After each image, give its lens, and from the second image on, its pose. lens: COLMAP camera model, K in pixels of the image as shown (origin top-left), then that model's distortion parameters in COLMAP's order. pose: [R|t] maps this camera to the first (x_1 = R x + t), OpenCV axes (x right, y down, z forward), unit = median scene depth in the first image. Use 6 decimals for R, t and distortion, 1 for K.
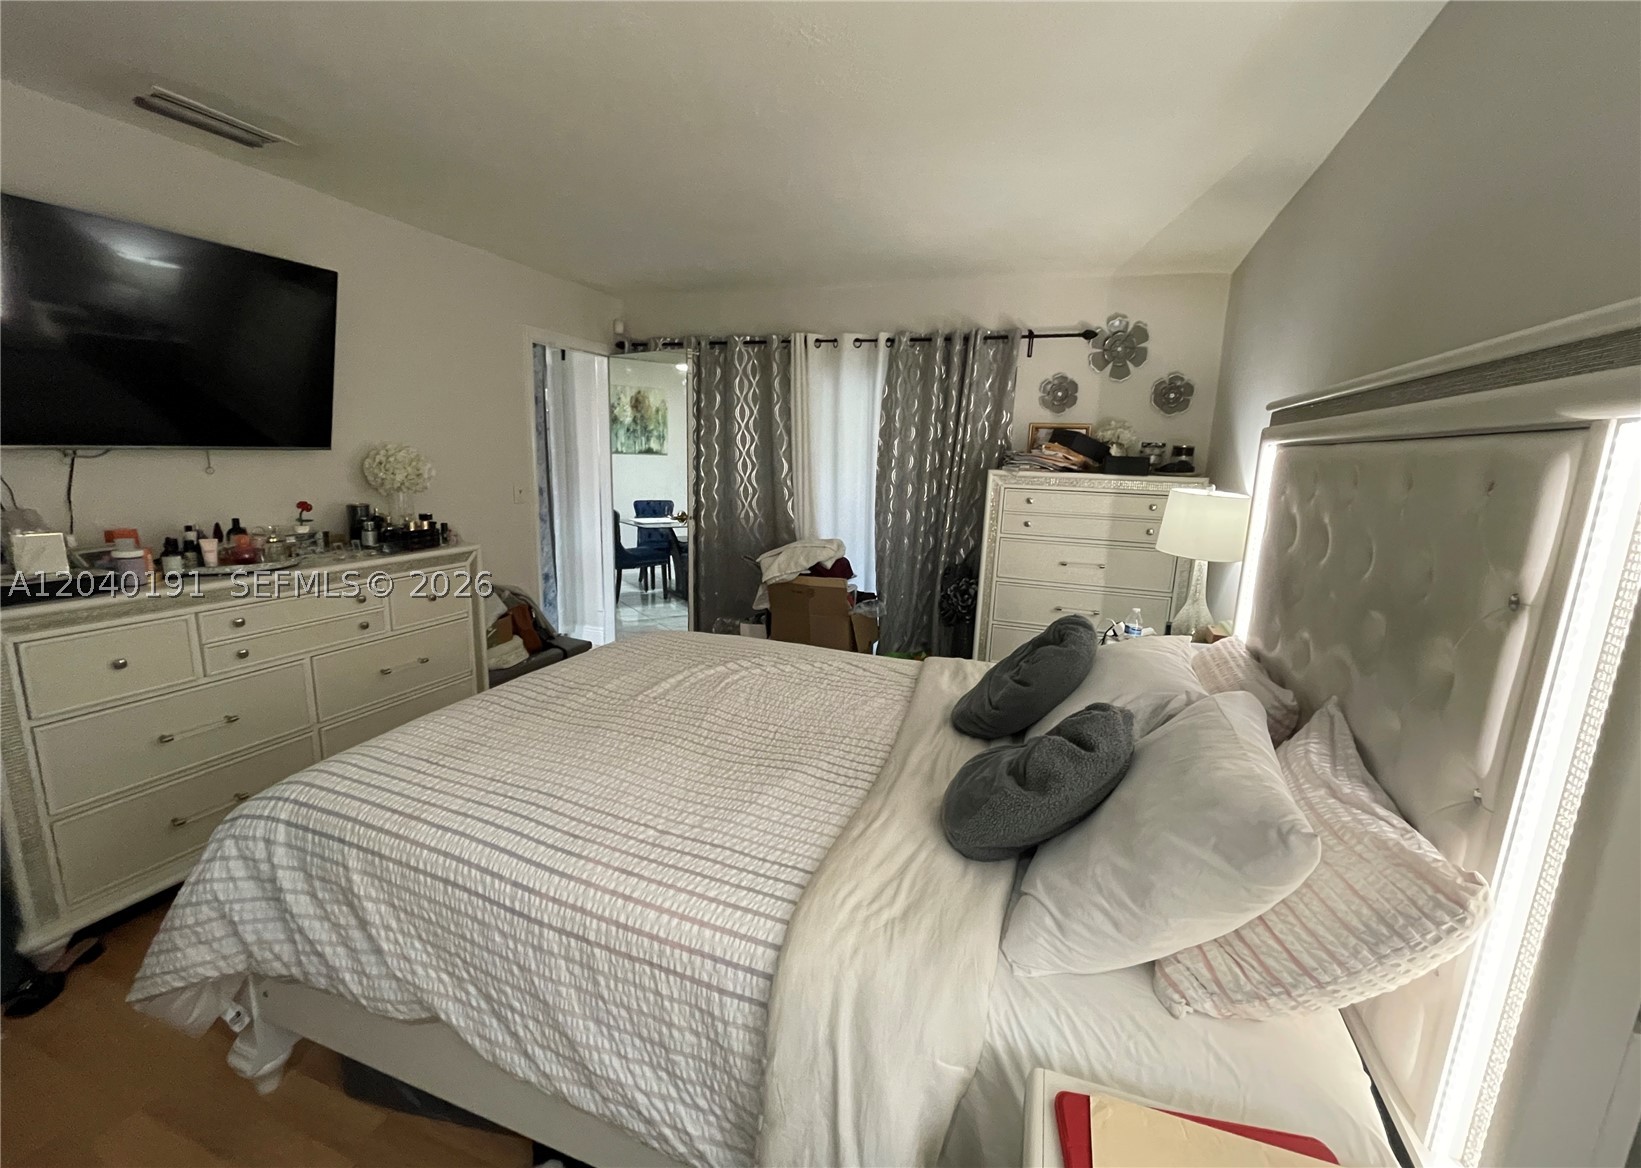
lens RADIAL K [[695.2, 0, 818.9], [0, 695.2, 590.8], [0, 0, 1]] dist [-0.002361, -0.000086]
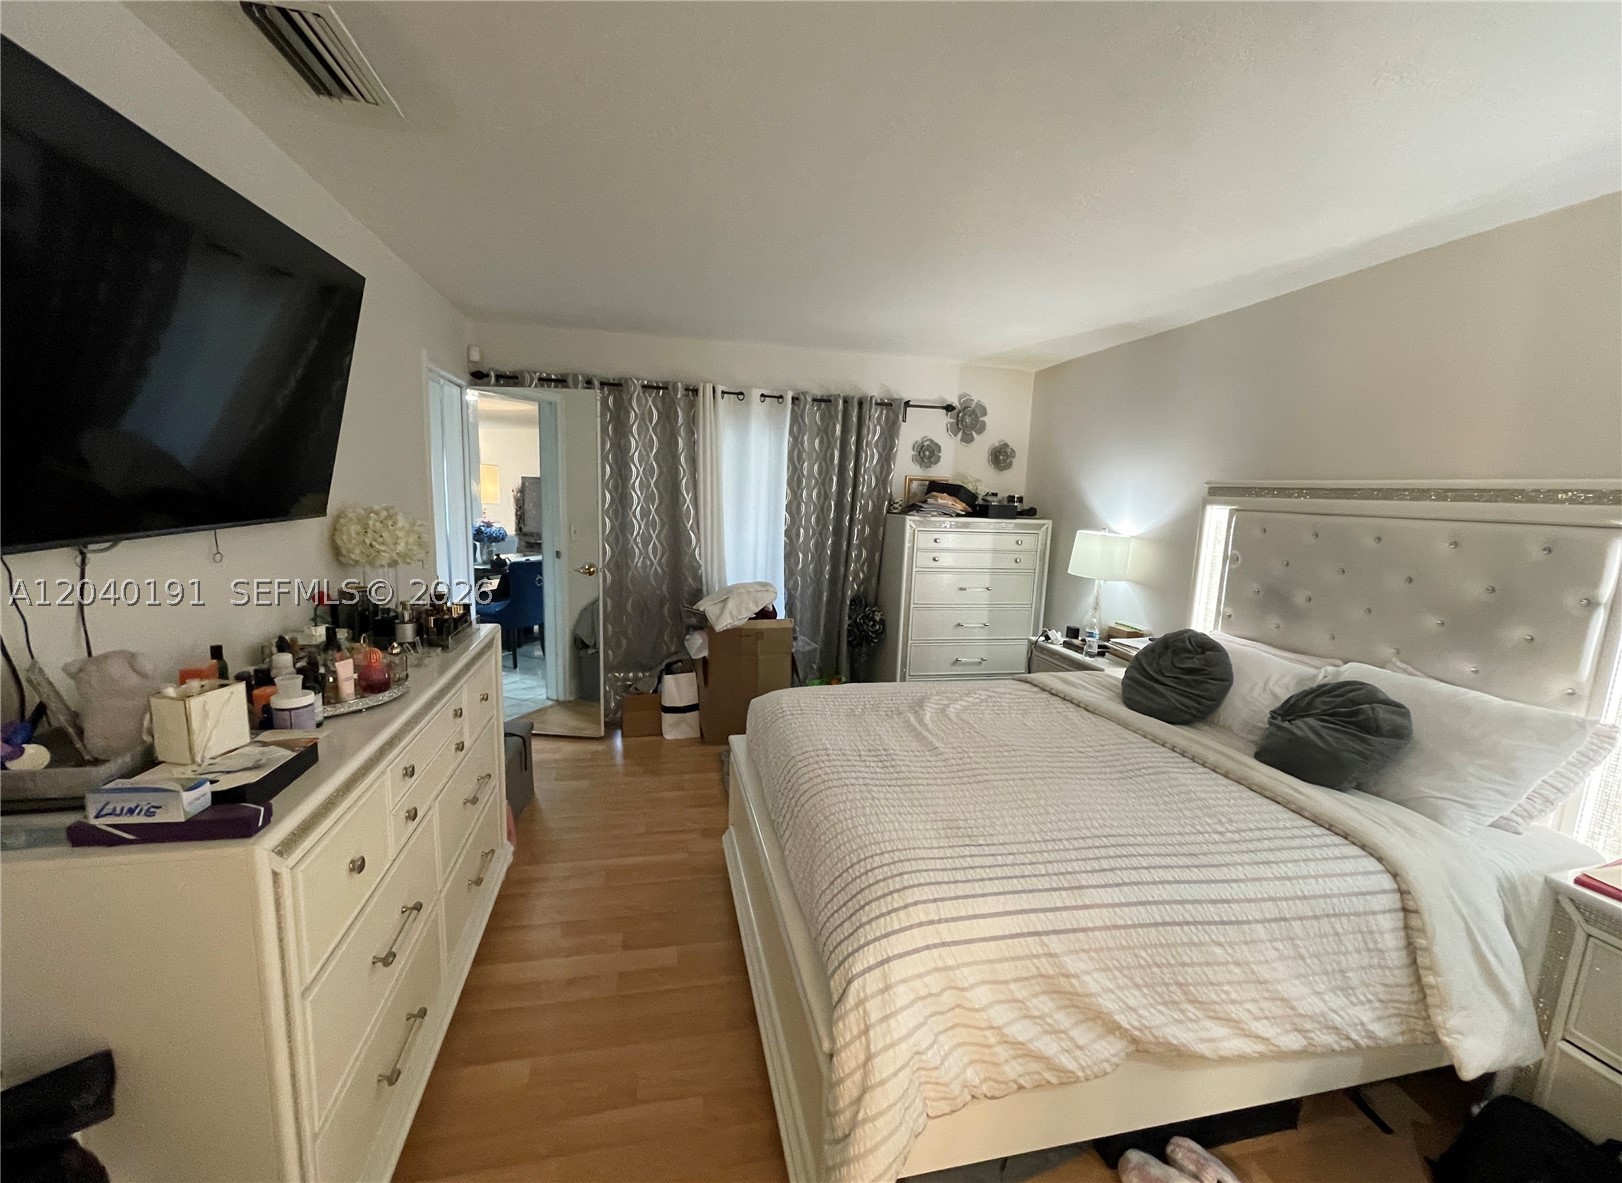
lens RADIAL K [[674.0, 0, 806.6], [0, 674.0, 594.6], [0, 0, 1]] dist [0.004608, 0.000447]
pose [[0.834236, -0.086103, 0.544644, -0.533866], [0.097643, 0.995191, 0.007768, -0.063429], [-0.542694, 0.046700, 0.838632, 0.119836]]
